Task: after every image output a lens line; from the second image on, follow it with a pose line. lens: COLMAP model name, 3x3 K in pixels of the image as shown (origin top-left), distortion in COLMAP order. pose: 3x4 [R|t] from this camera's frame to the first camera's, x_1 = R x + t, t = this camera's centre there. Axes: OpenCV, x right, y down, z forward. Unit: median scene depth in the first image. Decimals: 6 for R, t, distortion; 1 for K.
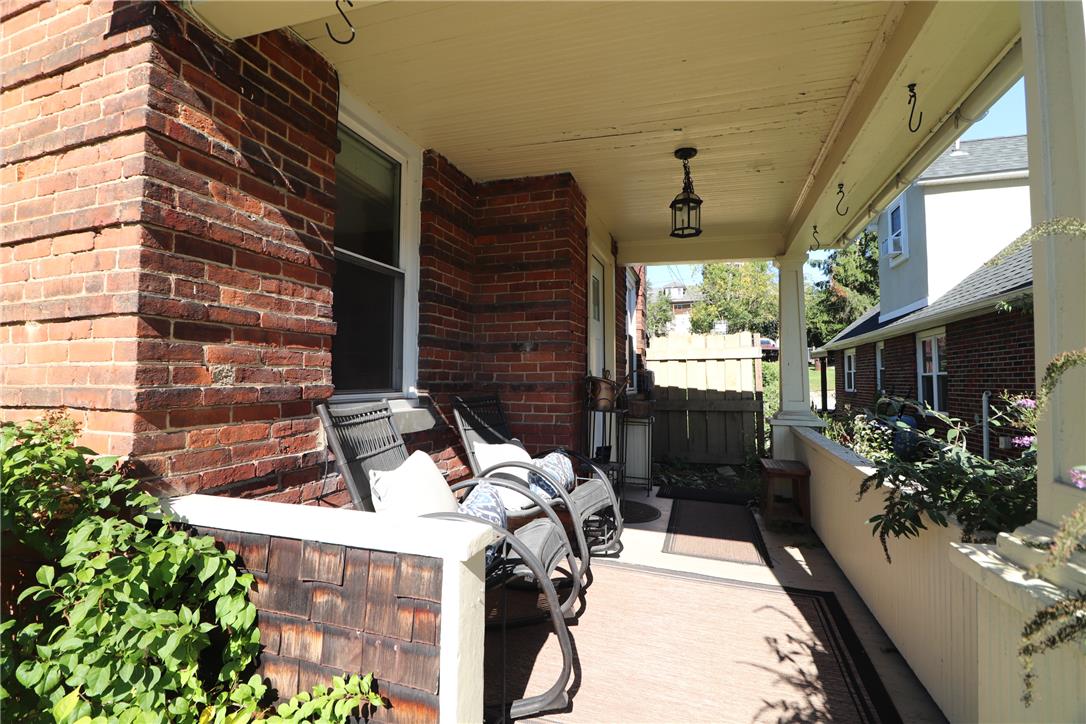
lens RADIAL K [[506.4, 0, 539.1], [0, 506.4, 358.8], [0, 0, 1]] dist [-0.002615, -0.011353]
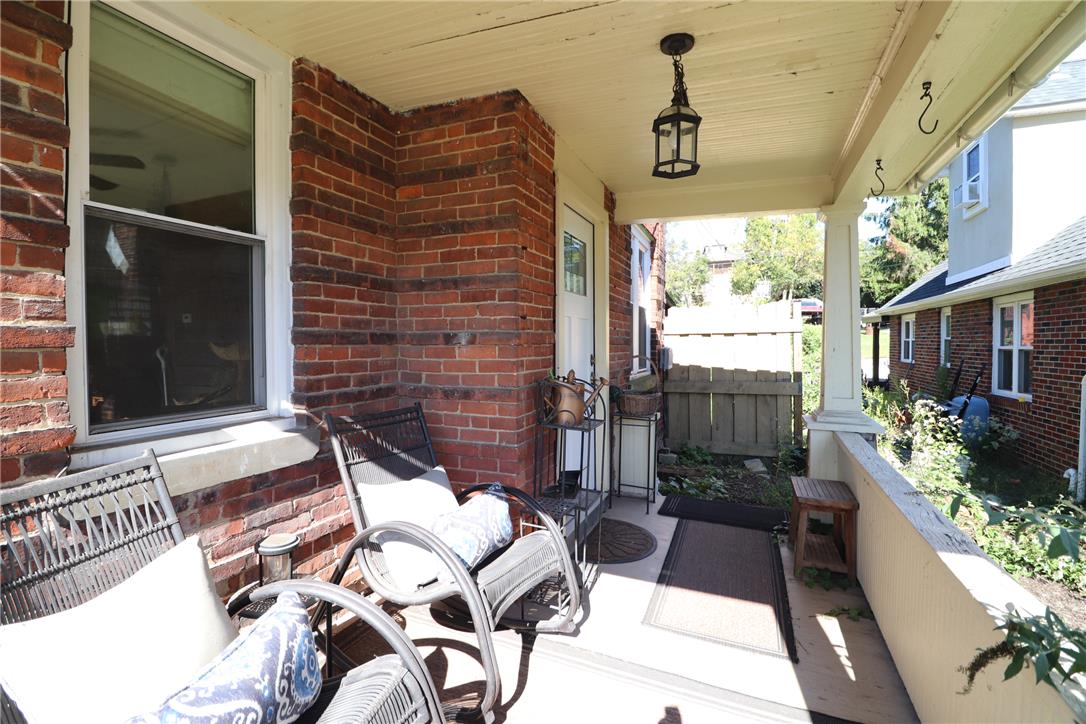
lens RADIAL K [[506.4, 0, 539.9], [0, 506.4, 357.3], [0, 0, 1]] dist [-0.002615, -0.011353]
pose [[0.997356, -0.002583, -0.072629, 0.102486], [0.007796, 0.997404, 0.071591, -0.034751], [0.072256, -0.071968, 0.994786, 0.201908]]
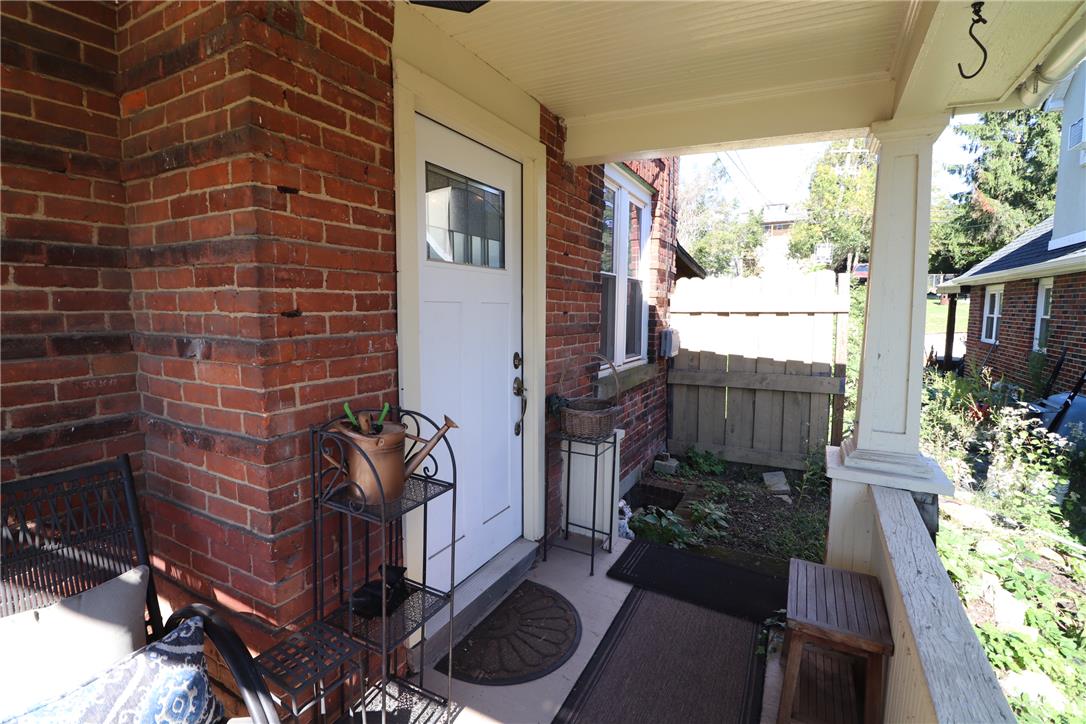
lens RADIAL K [[506.4, 0, 538.7], [0, 506.4, 360.6], [0, 0, 1]] dist [-0.002615, -0.011353]
pose [[0.985437, 0.023164, -0.168454, 0.244446], [0.002095, 0.988948, 0.148245, -0.055614], [0.170026, -0.146439, 0.974498, 0.455468]]
